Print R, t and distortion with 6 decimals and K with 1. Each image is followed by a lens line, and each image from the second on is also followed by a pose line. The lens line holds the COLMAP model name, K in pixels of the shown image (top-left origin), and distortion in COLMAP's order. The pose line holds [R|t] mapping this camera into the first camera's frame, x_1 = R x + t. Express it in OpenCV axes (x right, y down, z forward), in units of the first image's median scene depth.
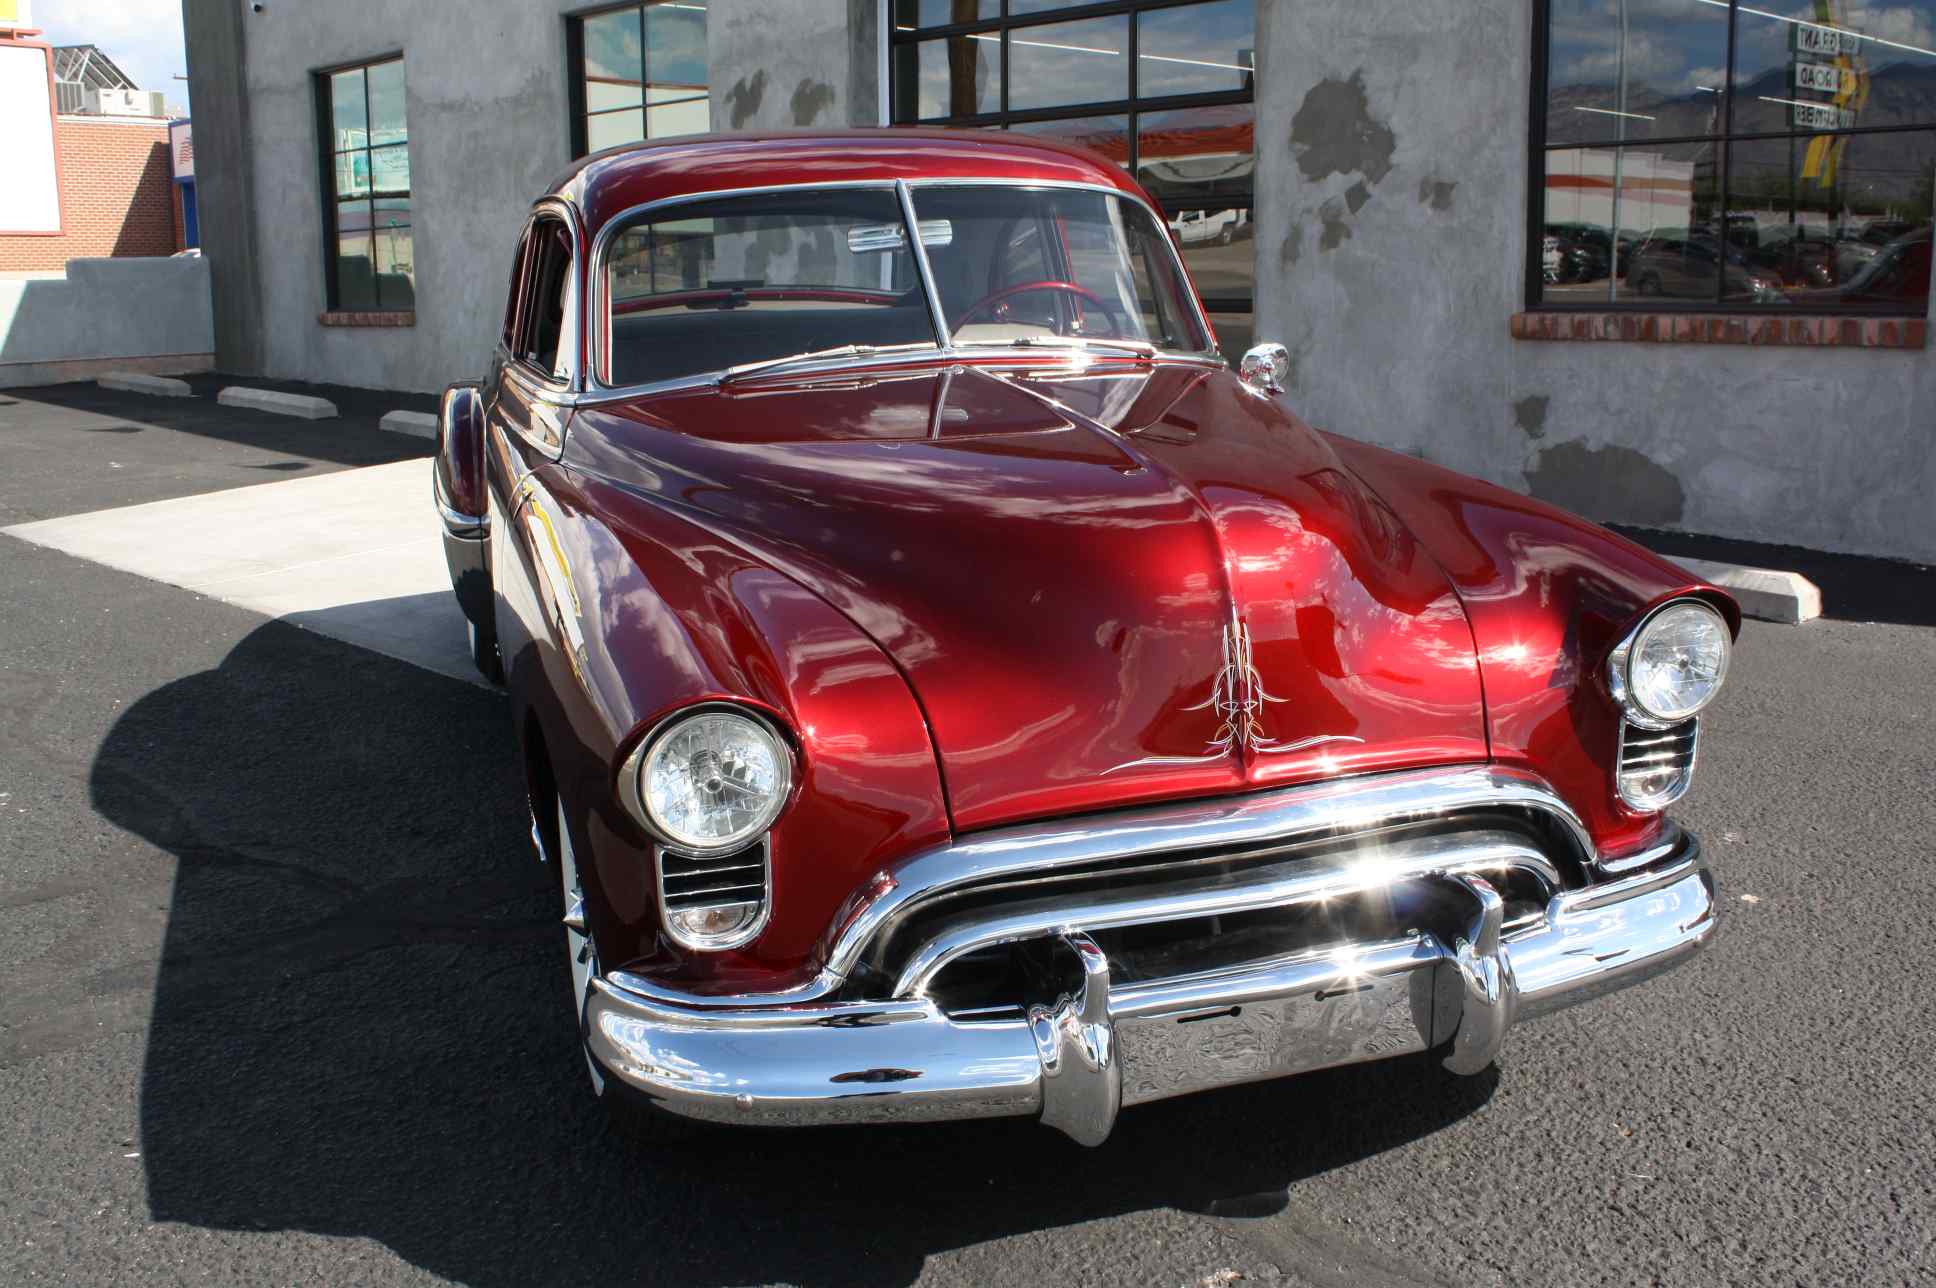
lens RADIAL K [[1846.9, 0, 968.0], [0, 1846.9, 644.0], [0, 0, 1]] dist [-0.140769, 0.157000]
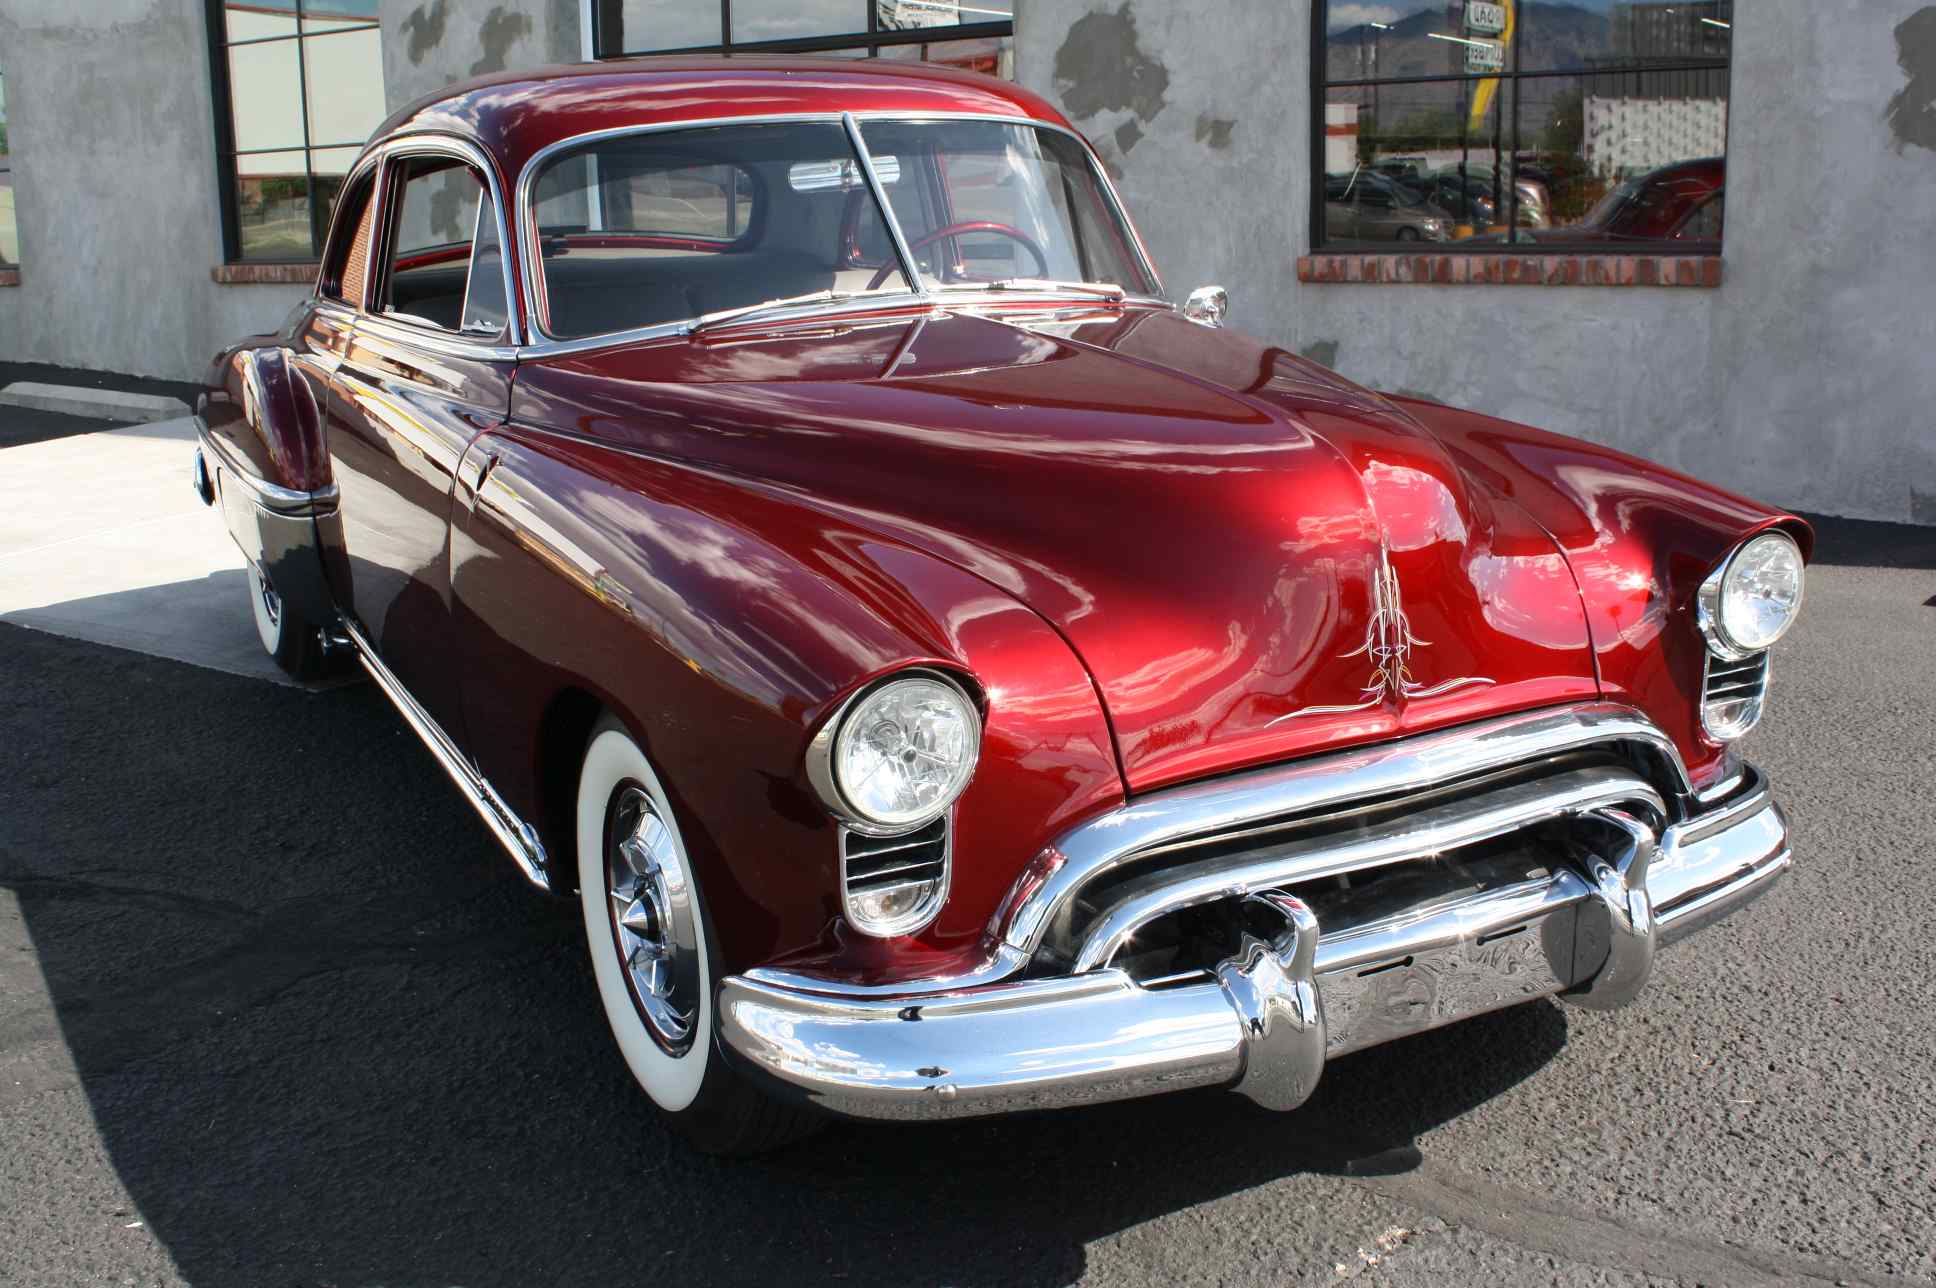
lens RADIAL K [[1977.6, 0, 968.0], [0, 1977.6, 644.0], [0, 0, 1]] dist [-0.117170, 0.133197]
pose [[0.983019, -0.041165, 0.178829, -0.202251], [0.038977, 0.999116, 0.015729, 0.003709], [-0.179318, -0.008492, 0.983755, 0.006950]]
